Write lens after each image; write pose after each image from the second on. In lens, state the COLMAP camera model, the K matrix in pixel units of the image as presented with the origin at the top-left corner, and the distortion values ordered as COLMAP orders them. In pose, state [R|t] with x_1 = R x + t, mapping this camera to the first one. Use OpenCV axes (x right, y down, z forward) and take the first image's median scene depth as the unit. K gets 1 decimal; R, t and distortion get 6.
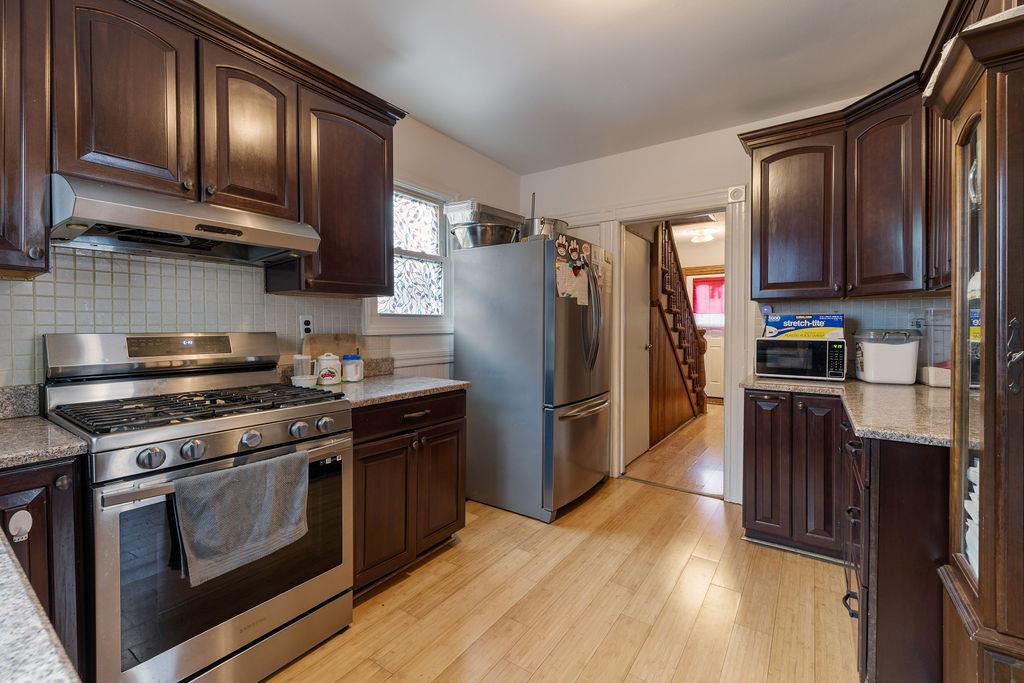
lens RADIAL K [[431.5, 0, 508.6], [0, 431.5, 335.2], [0, 0, 1]] dist [0.001819, -0.000728]
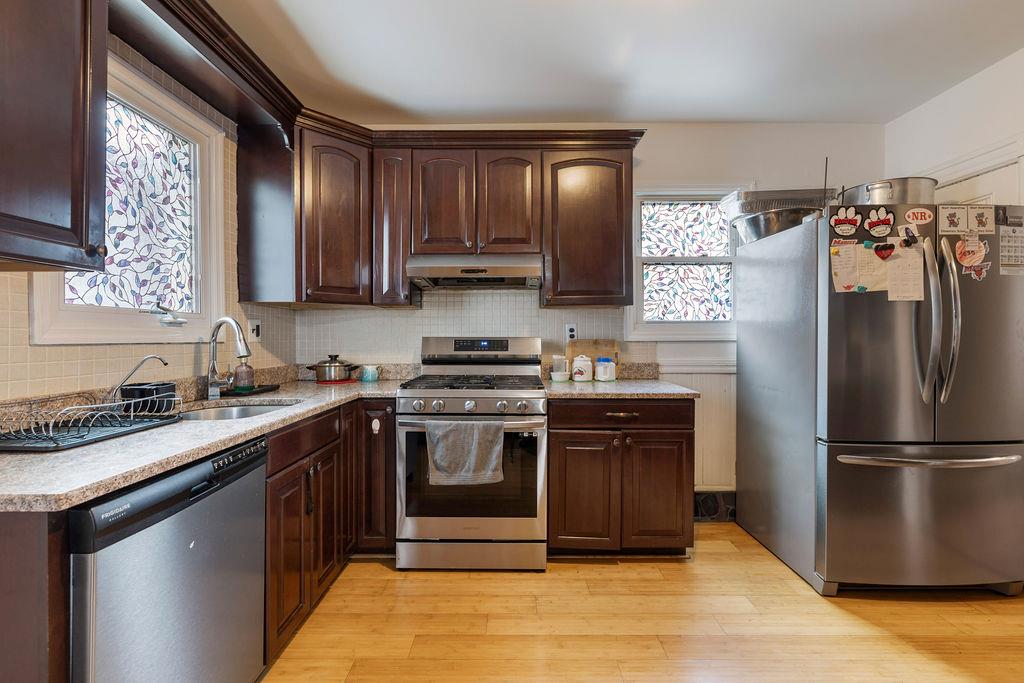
lens RADIAL K [[431.5, 0, 512.4], [0, 431.5, 336.9], [0, 0, 1]] dist [0.001819, -0.000728]
pose [[0.581128, 0.005031, -0.813797, 0.423736], [-0.016290, 0.999852, -0.005451, 0.000271], [0.813649, 0.016425, 0.581124, 0.129489]]
